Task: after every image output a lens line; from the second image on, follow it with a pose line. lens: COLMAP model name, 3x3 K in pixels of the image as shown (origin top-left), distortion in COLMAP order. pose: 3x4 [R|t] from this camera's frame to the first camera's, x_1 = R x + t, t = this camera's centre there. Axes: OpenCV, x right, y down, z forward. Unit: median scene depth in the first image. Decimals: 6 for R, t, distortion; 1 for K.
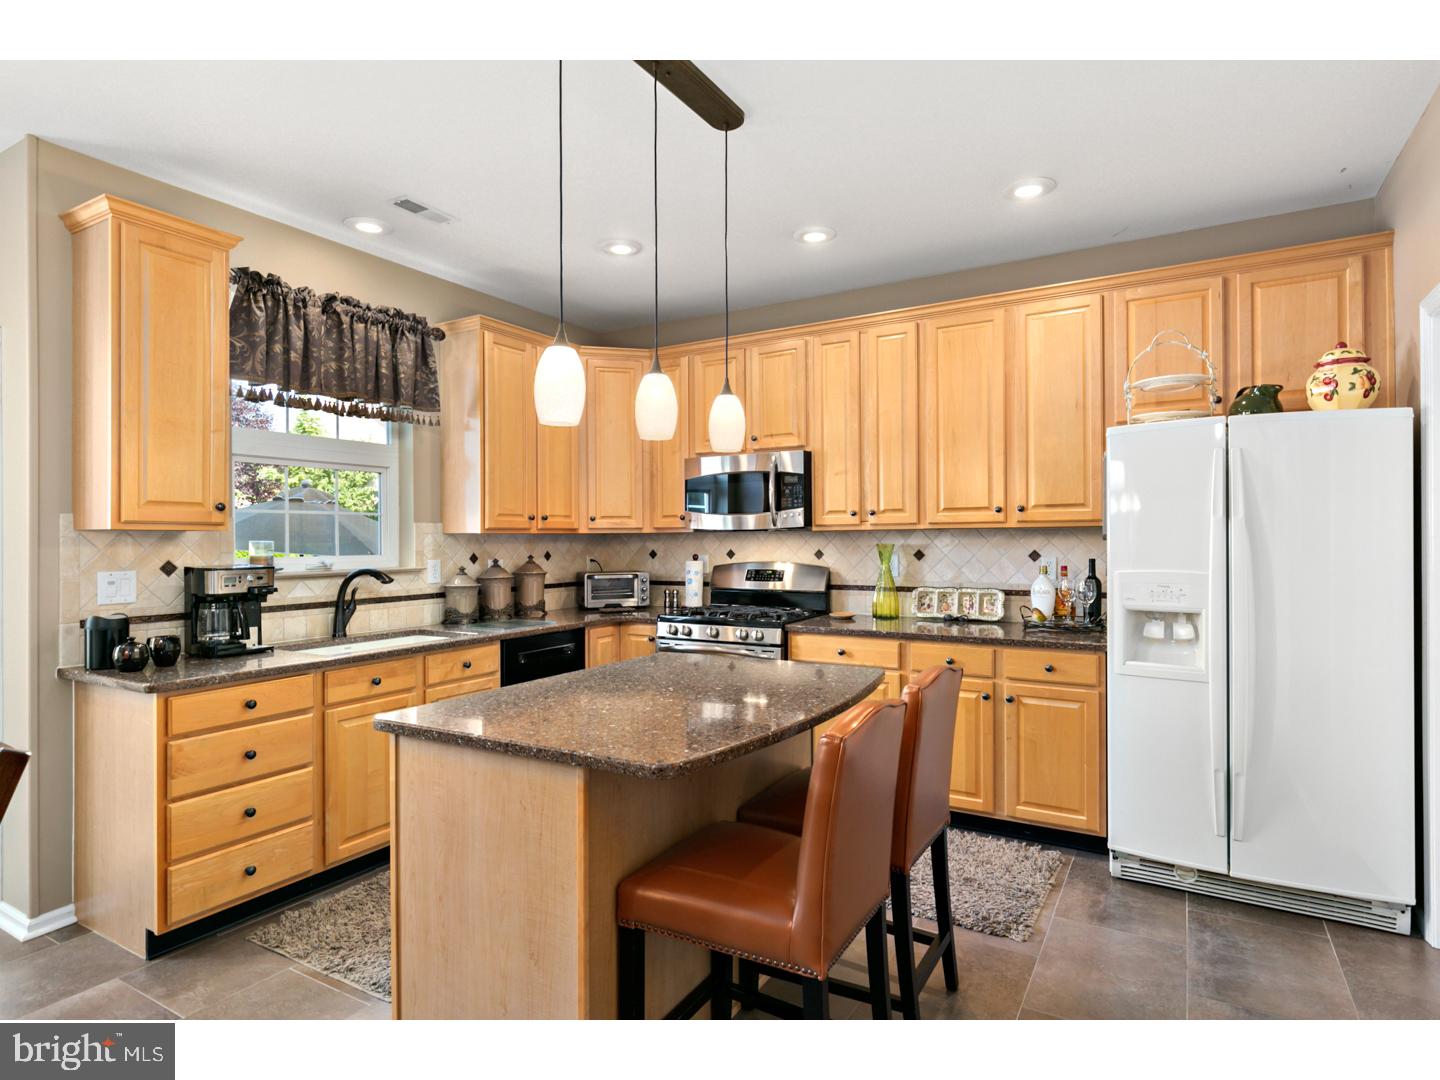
lens RADIAL K [[804.2, 0, 715.5], [0, 804.2, 534.7], [0, 0, 1]] dist [0.006372, -0.002813]
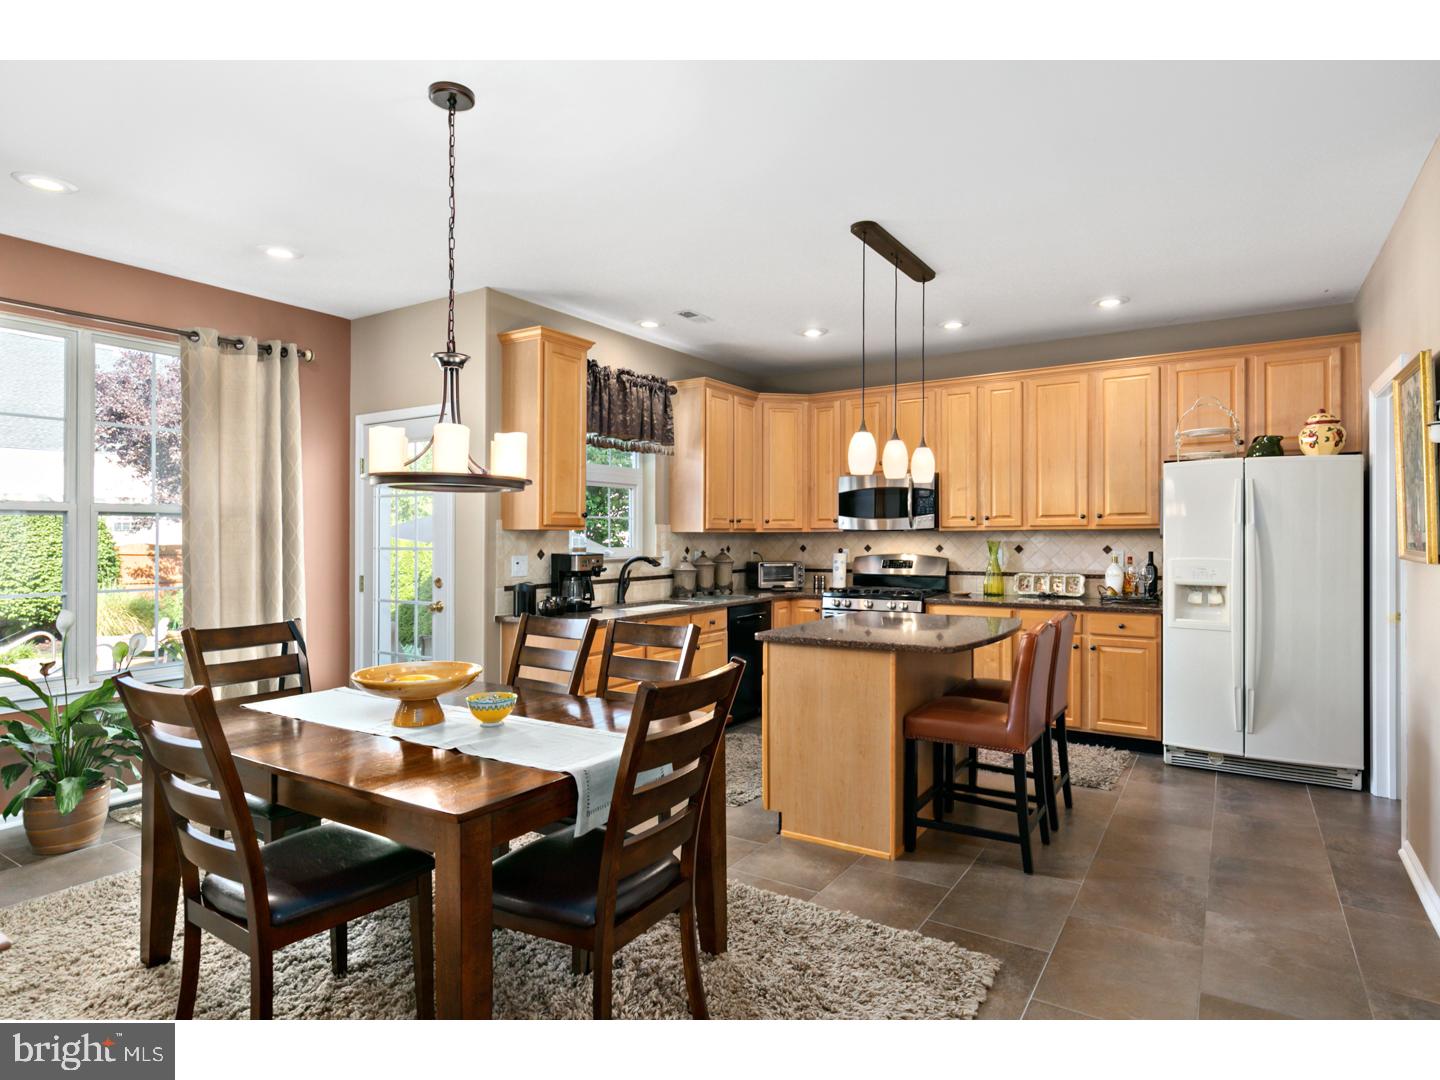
lens RADIAL K [[804.2, 0, 712.8], [0, 804.2, 534.8], [0, 0, 1]] dist [0.006372, -0.002813]
pose [[0.998991, 0.003100, -0.044795, -0.252289], [-0.002983, 0.999992, 0.002694, -0.001158], [0.044803, -0.002557, 0.998993, -0.474919]]
